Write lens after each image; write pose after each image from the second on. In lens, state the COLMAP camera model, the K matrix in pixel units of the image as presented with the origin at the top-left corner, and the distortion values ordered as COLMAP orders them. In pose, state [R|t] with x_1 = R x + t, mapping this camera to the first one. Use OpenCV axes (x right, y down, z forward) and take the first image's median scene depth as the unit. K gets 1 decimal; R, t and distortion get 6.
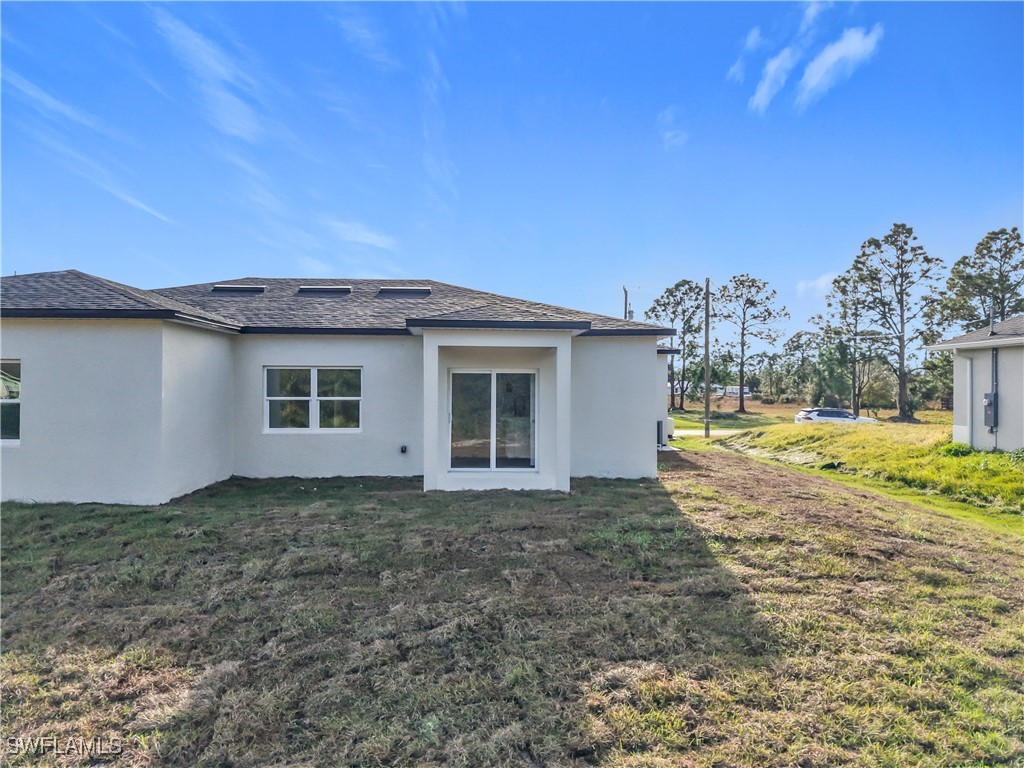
lens RADIAL K [[693.0, 0, 512.0], [0, 693.0, 384.0], [0, 0, 1]] dist [0.035870, -0.045110]
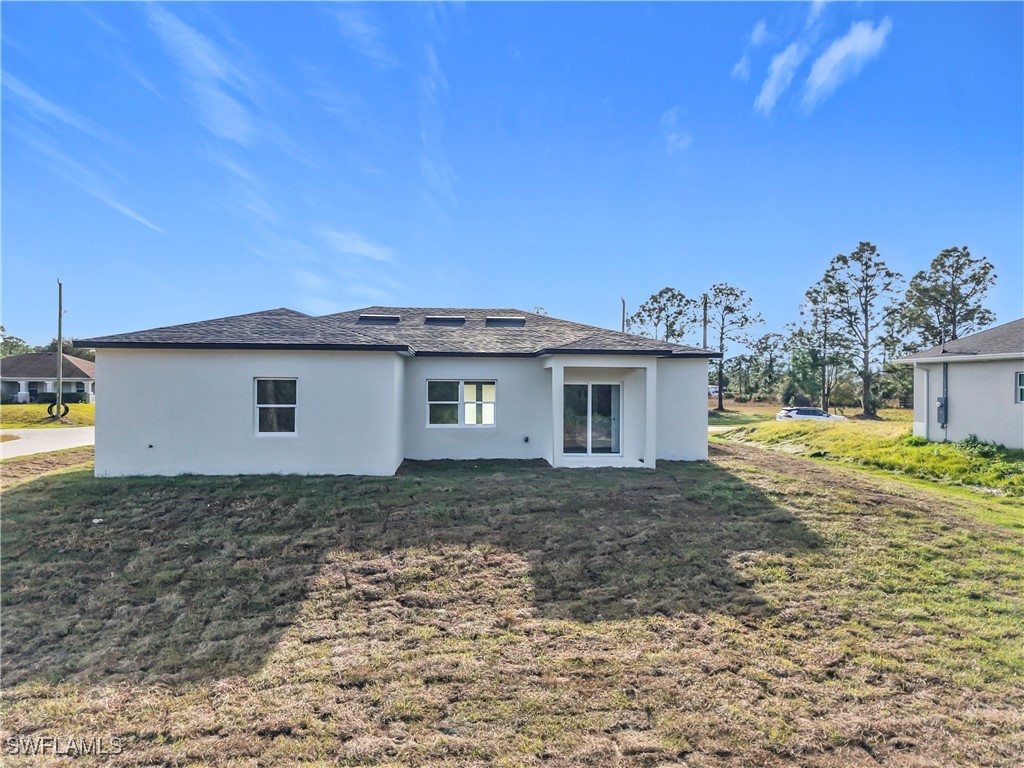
lens RADIAL K [[701.0, 0, 499.4], [0, 701.0, 381.4], [0, 0, 1]] dist [0.033739, -0.049844]
pose [[0.999290, 0.002025, 0.037631, -0.071640], [-0.002070, 0.999997, 0.001159, -0.006375], [-0.037629, -0.001236, 0.999291, -0.107387]]
